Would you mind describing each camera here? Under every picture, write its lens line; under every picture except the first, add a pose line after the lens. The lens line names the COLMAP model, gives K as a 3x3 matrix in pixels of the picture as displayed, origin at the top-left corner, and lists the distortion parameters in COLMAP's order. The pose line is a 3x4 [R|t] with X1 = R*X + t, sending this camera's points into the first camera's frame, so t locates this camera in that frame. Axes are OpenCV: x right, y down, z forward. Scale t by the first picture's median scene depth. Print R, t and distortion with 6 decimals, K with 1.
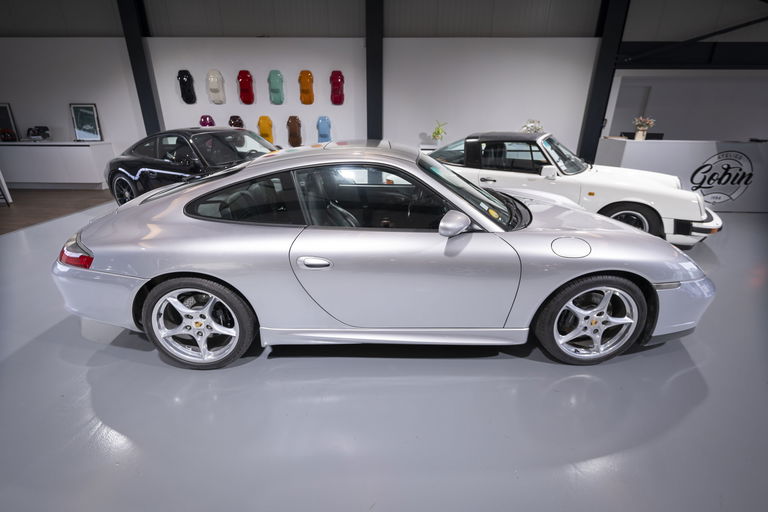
lens RADIAL K [[368.6, 0, 385.4], [0, 368.6, 255.1], [0, 0, 1]] dist [-0.005415, 0.002150]
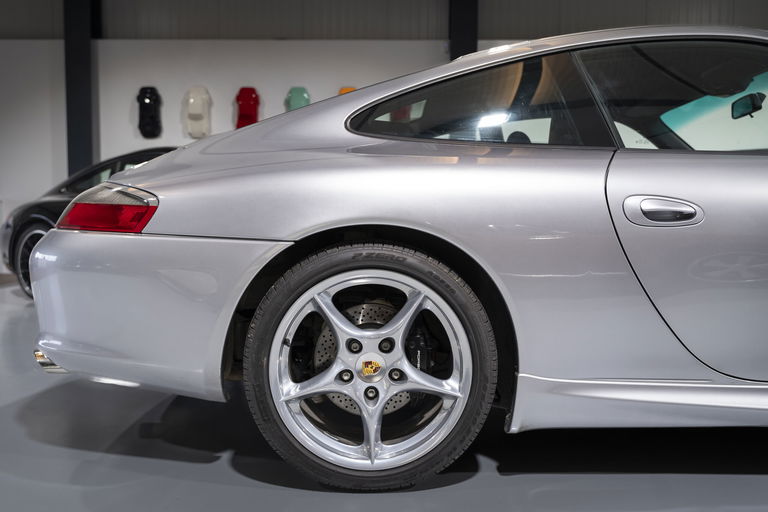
lens RADIAL K [[615.1, 0, 386.6], [0, 615.1, 263.4], [0, 0, 1]] dist [0.002046, -0.017561]
pose [[0.999437, -0.005069, 0.033165, -0.498594], [0.015292, 0.948697, -0.315816, 0.288439], [-0.029863, 0.316145, 0.948241, 0.284989]]
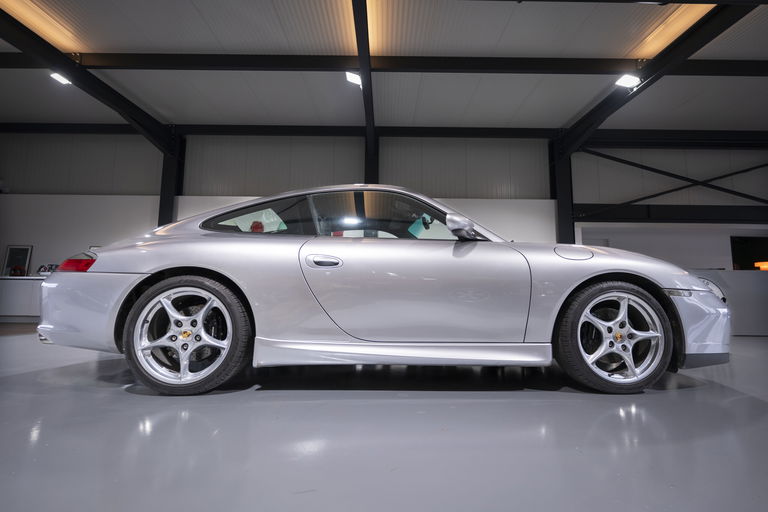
lens RADIAL K [[368.6, 0, 386.4], [0, 368.6, 259.5], [0, 0, 1]] dist [-0.005415, 0.002150]
pose [[0.999417, 0.002854, 0.034011, -0.052085], [0.014102, 0.872937, -0.487629, 0.458302], [-0.031081, 0.487824, 0.872388, 0.113439]]
